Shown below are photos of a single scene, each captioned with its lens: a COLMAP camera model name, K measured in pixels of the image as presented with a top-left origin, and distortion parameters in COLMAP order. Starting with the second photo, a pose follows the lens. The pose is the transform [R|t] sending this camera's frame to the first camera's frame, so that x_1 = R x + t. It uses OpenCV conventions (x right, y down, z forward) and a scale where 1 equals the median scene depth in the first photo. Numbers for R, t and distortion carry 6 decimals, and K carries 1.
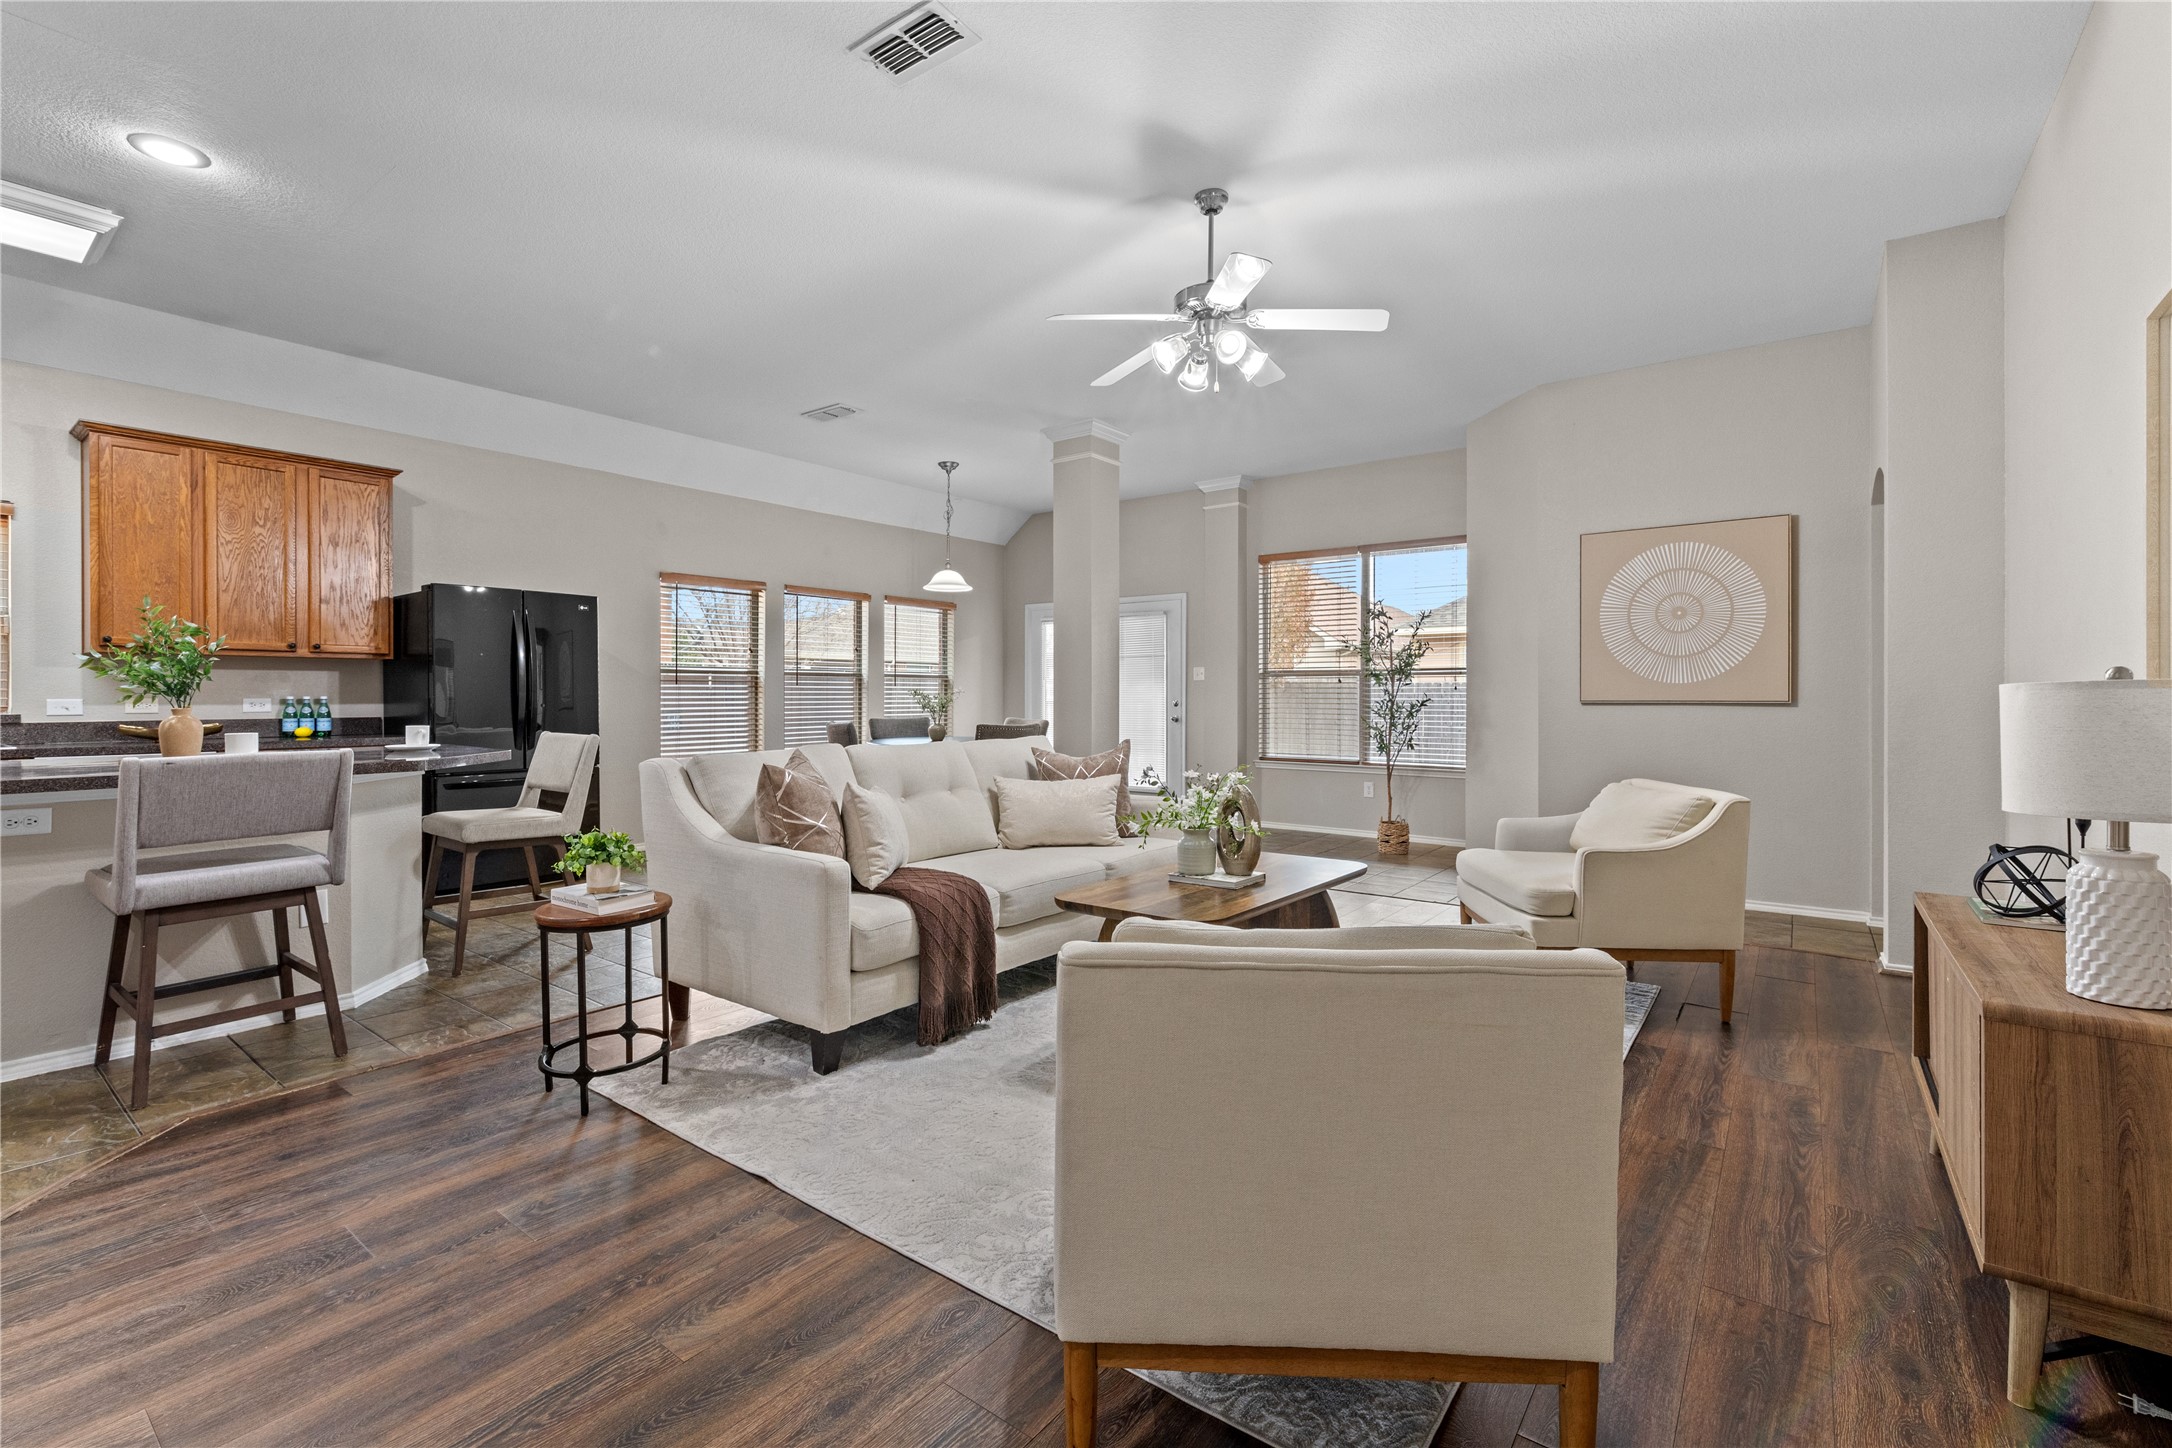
lens RADIAL K [[947.1, 0, 1086.9], [0, 947.1, 697.6], [0, 0, 1]] dist [0.001934, -0.000713]
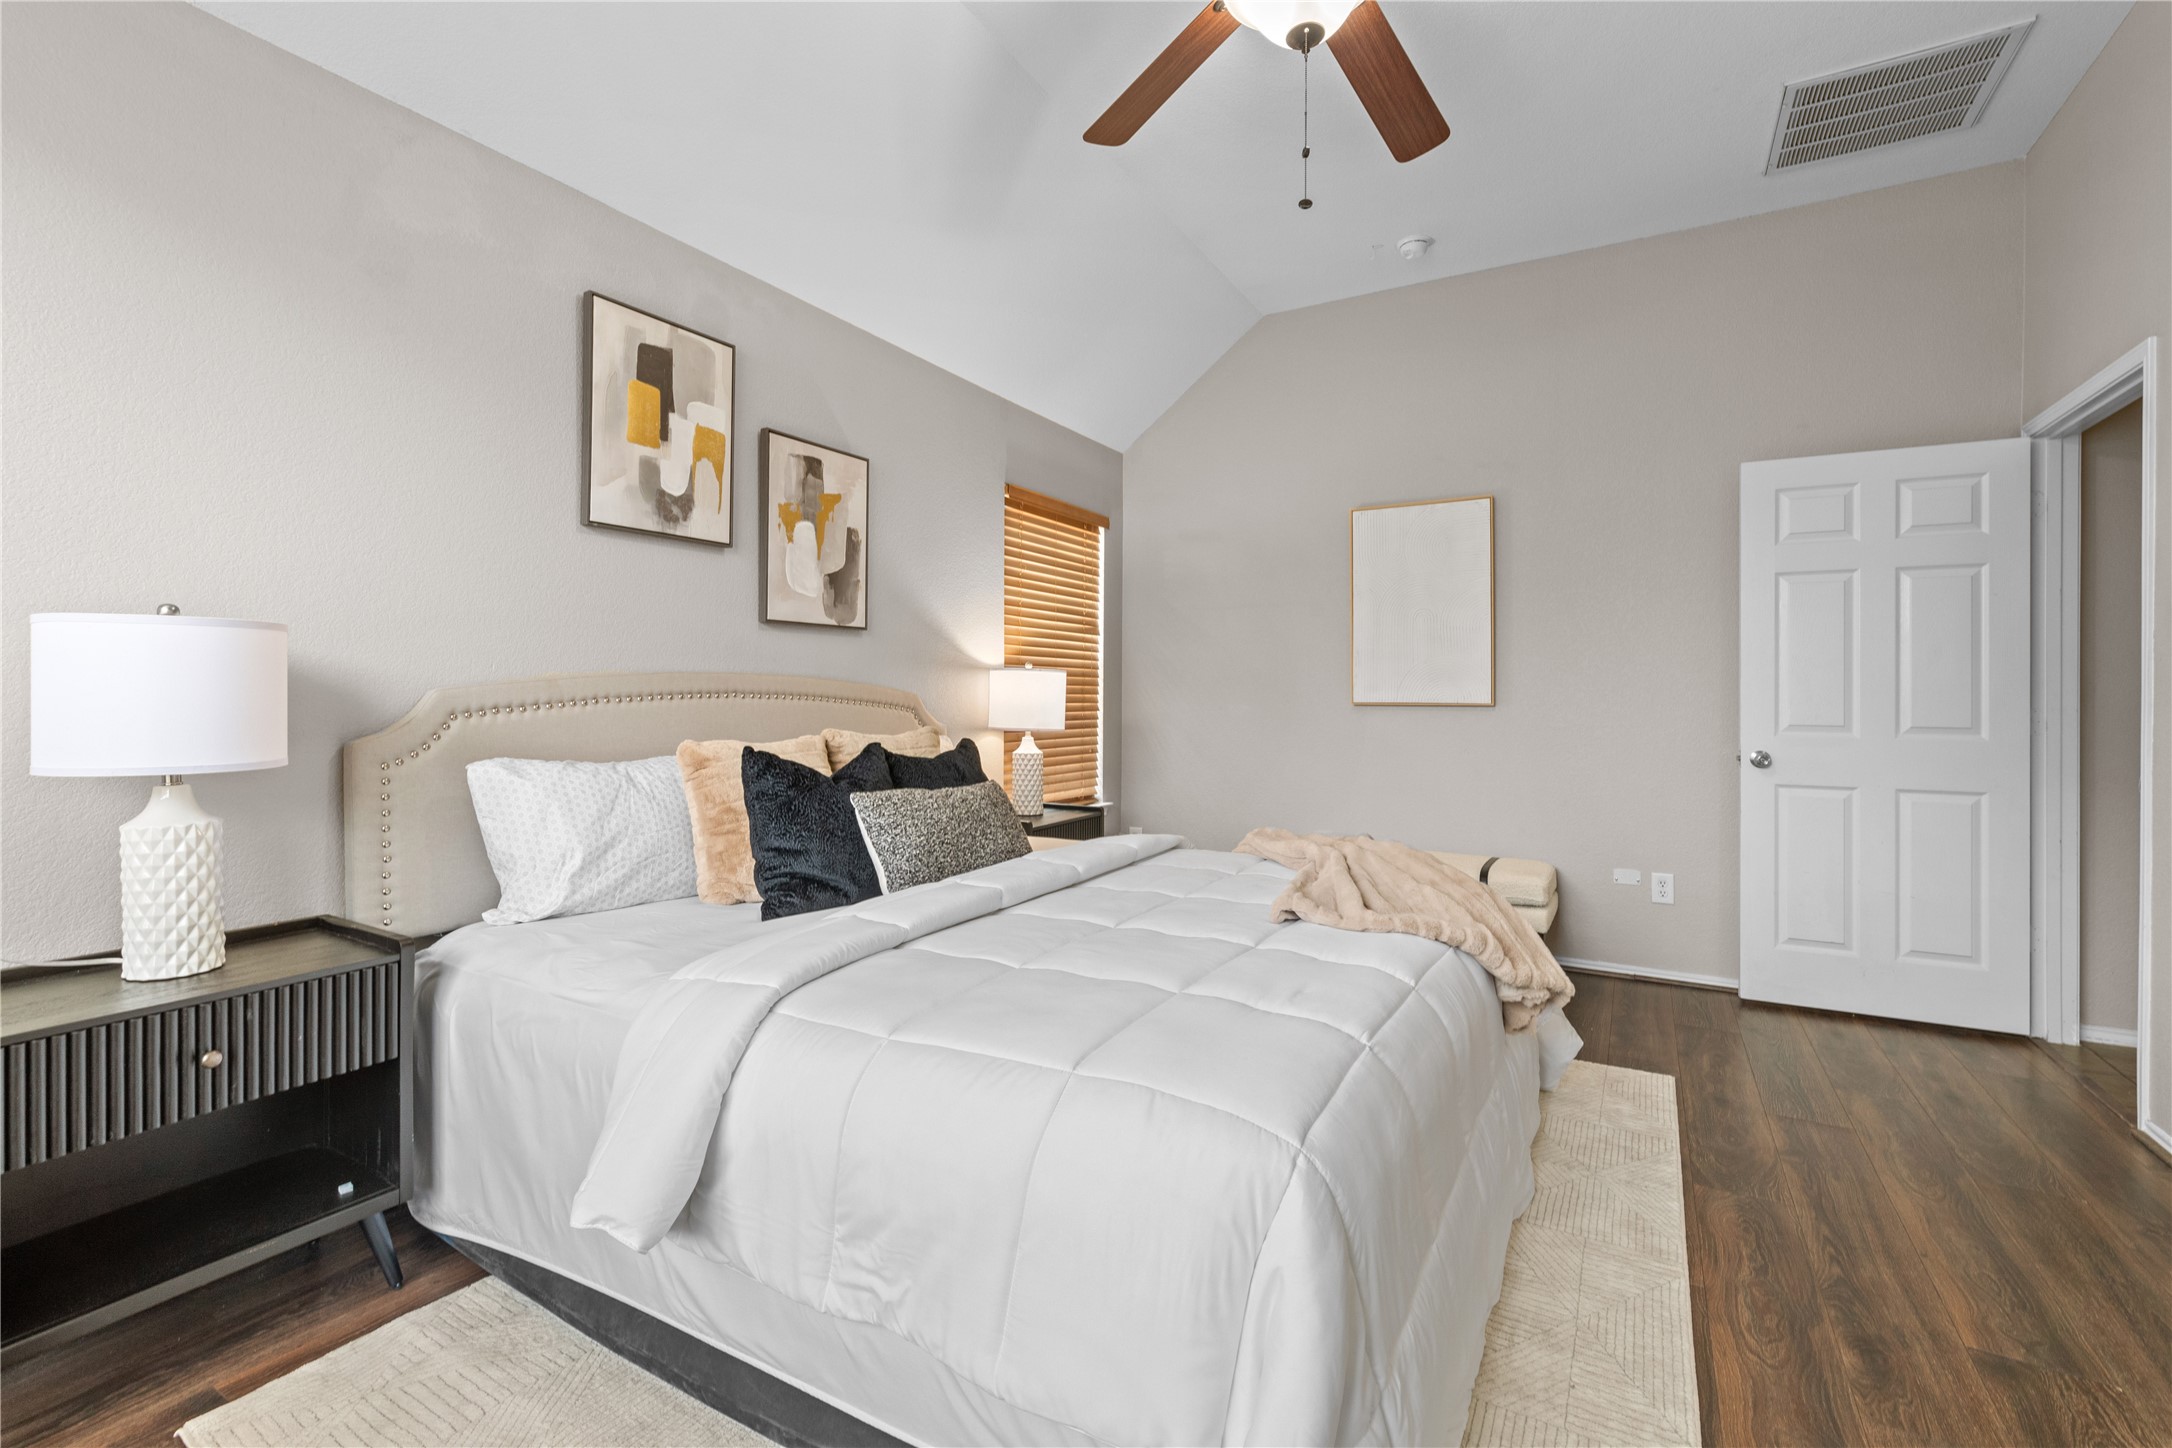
lens RADIAL K [[947.1, 0, 1089.1], [0, 947.1, 702.2], [0, 0, 1]] dist [0.001934, -0.000713]
pose [[-0.992696, -0.006308, -0.120481, 0.672854], [-0.007239, 0.999947, 0.007288, -0.004572], [0.120429, 0.008107, -0.992689, 0.778336]]
